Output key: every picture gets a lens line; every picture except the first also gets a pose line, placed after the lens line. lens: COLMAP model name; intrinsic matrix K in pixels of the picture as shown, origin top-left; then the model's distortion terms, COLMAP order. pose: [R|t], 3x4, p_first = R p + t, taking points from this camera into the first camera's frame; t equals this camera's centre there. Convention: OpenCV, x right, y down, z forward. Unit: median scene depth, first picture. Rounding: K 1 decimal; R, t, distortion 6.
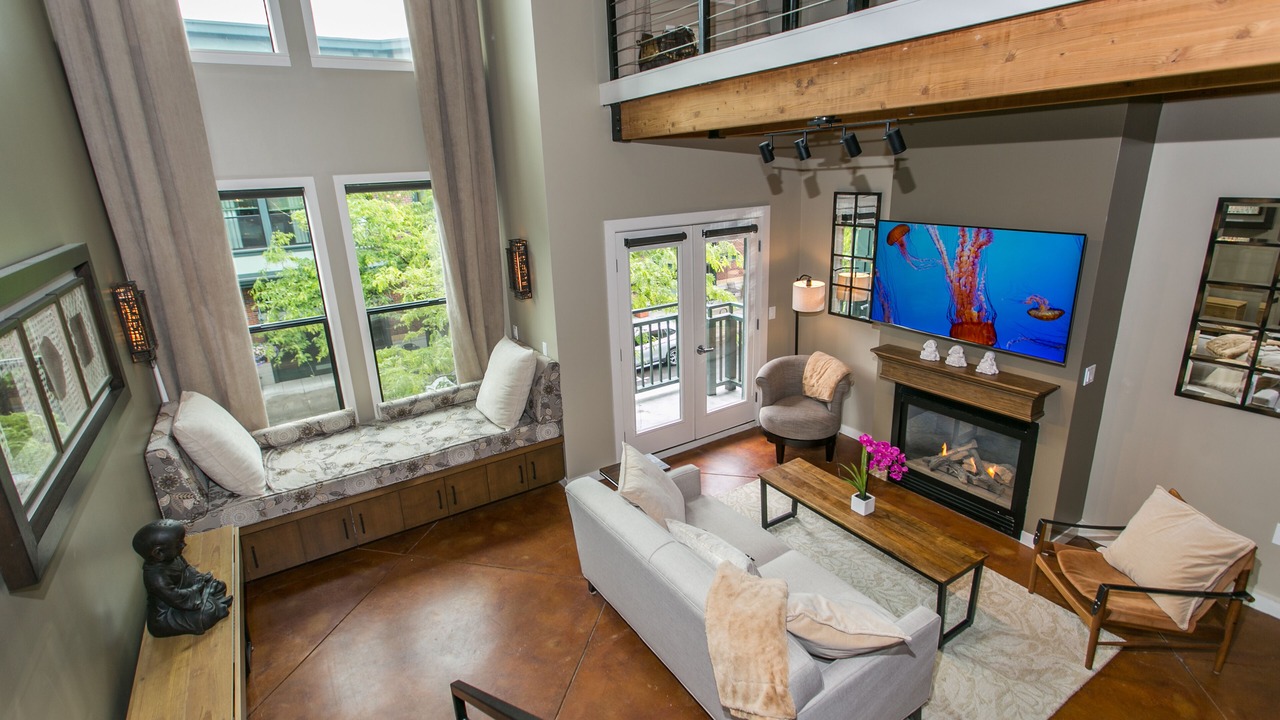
lens RADIAL K [[601.6, 0, 646.6], [0, 601.6, 350.8], [0, 0, 1]] dist [0.007980, 0.000017]
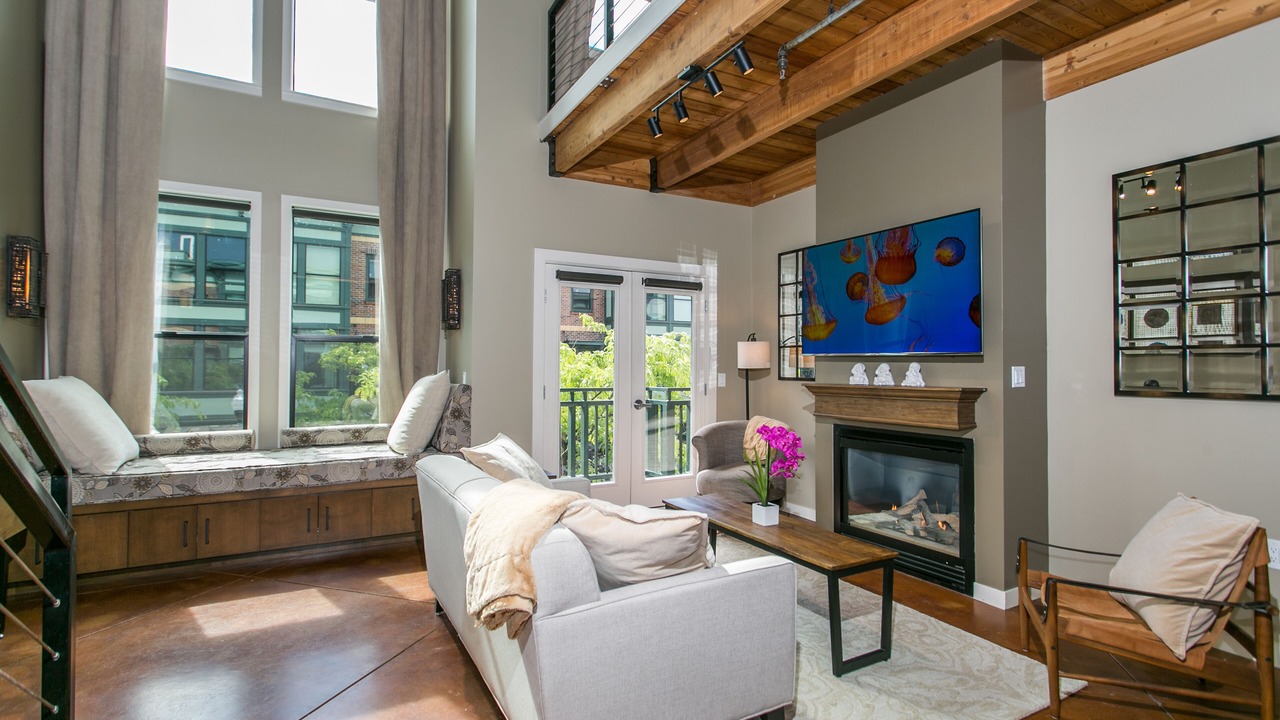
lens RADIAL K [[601.6, 0, 656.0], [0, 601.6, 358.3], [0, 0, 1]] dist [0.007980, 0.000017]
pose [[0.997633, 0.049410, -0.047830, 0.201144], [-0.061360, 0.953609, -0.294729, 0.259121], [0.031048, 0.296966, 0.954383, 0.105488]]
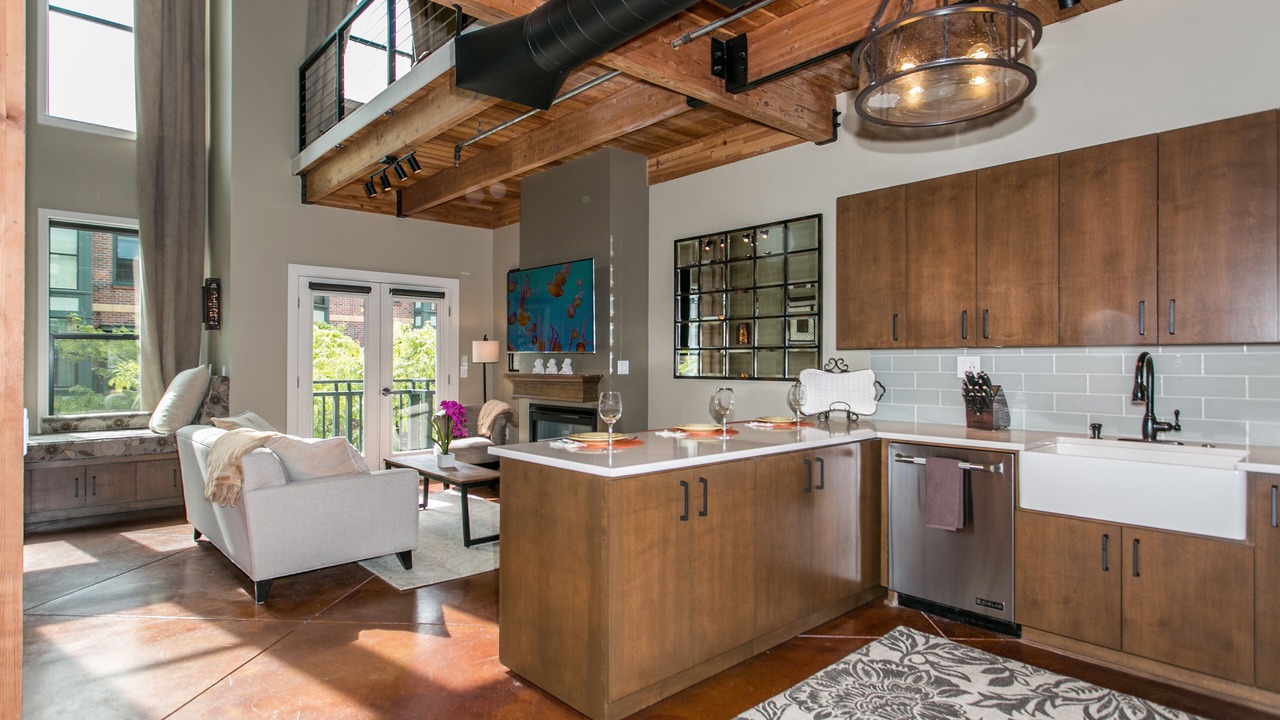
lens RADIAL K [[645.6, 0, 639.5], [0, 645.6, 362.5], [0, 0, 1]] dist [0.008406, -0.000423]
pose [[0.981388, 0.048094, 0.185914, 0.416640], [0.007148, 0.958311, -0.285637, 0.377494], [-0.191901, 0.281650, 0.940132, -0.330501]]
